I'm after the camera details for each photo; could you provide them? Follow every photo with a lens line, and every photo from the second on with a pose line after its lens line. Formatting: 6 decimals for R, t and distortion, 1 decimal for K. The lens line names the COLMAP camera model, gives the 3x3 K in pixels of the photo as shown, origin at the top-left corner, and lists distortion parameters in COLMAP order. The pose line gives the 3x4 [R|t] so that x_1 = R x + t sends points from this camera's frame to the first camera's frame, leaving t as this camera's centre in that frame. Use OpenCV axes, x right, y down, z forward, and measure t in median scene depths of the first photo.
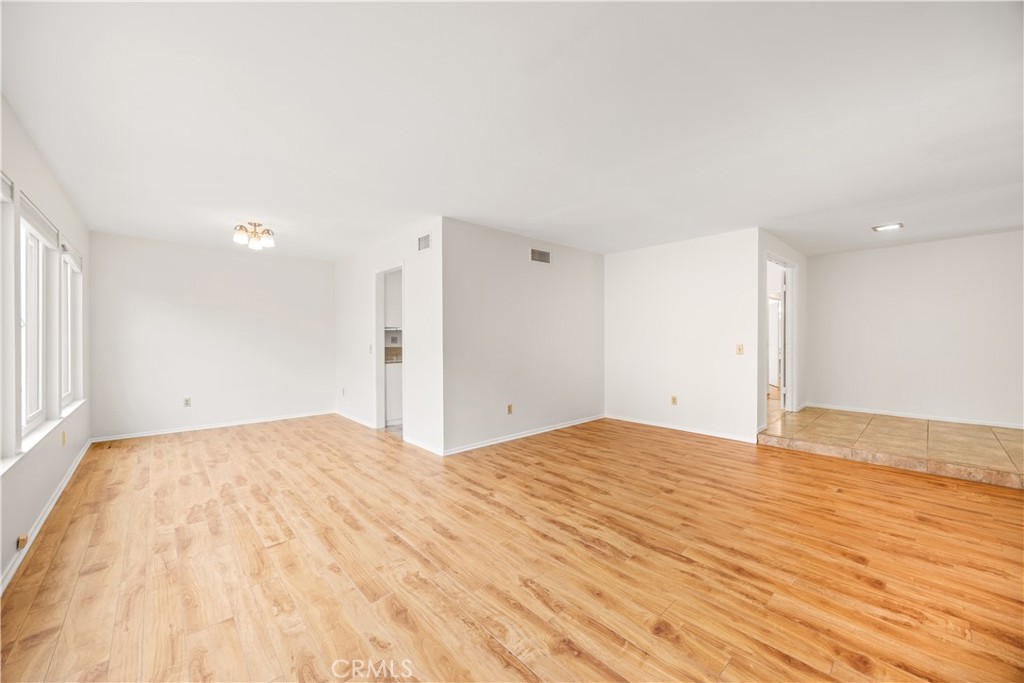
lens RADIAL K [[390.2, 0, 512.0], [0, 390.2, 341.5], [0, 0, 1]] dist [-0.001651, -0.000264]
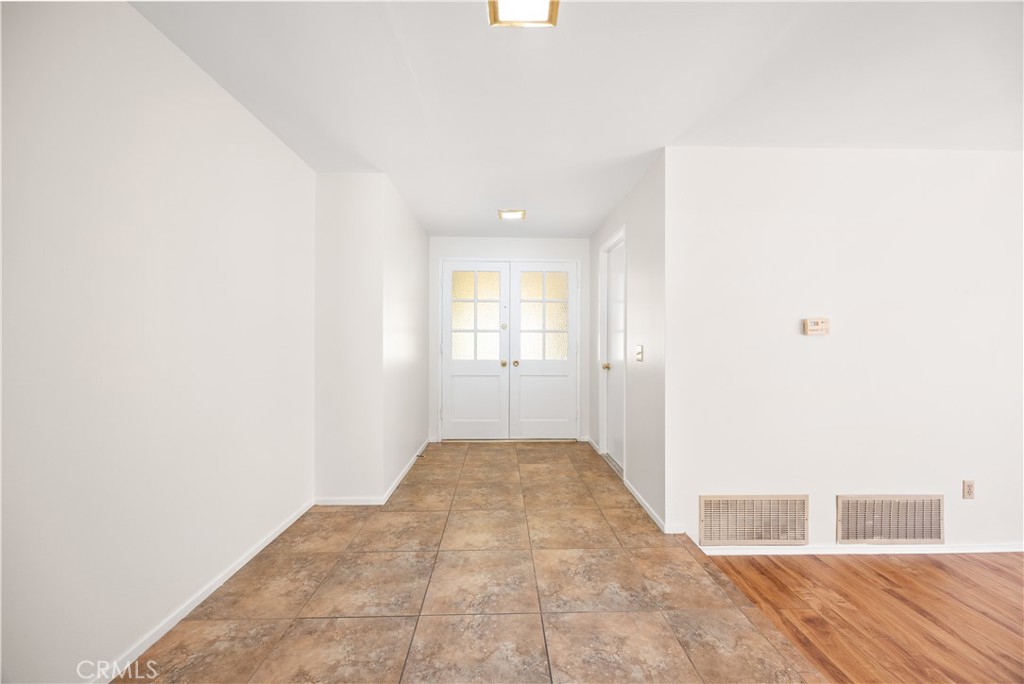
lens RADIAL K [[396.2, 0, 514.9], [0, 396.2, 340.2], [0, 0, 1]] dist [-0.000484, -0.000056]
pose [[-0.760207, 0.000742, 0.649681, 0.958232], [0.004695, 0.999980, 0.004351, -0.034404], [-0.649664, 0.006358, -0.760195, 1.539687]]
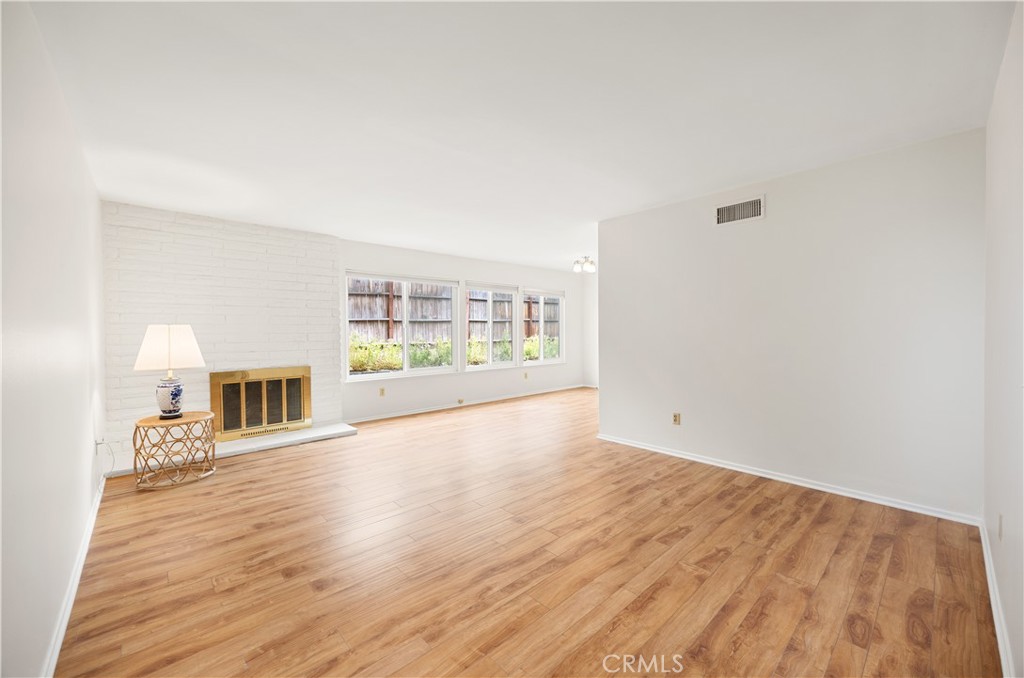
lens RADIAL K [[396.7, 0, 519.7], [0, 396.7, 338.2], [0, 0, 1]] dist [-0.000025, -0.000200]
pose [[0.013147, 0.019703, -0.999719, 1.078064], [-0.002832, 0.999803, 0.019667, -0.014936], [0.999910, 0.002572, 0.013200, 0.865886]]
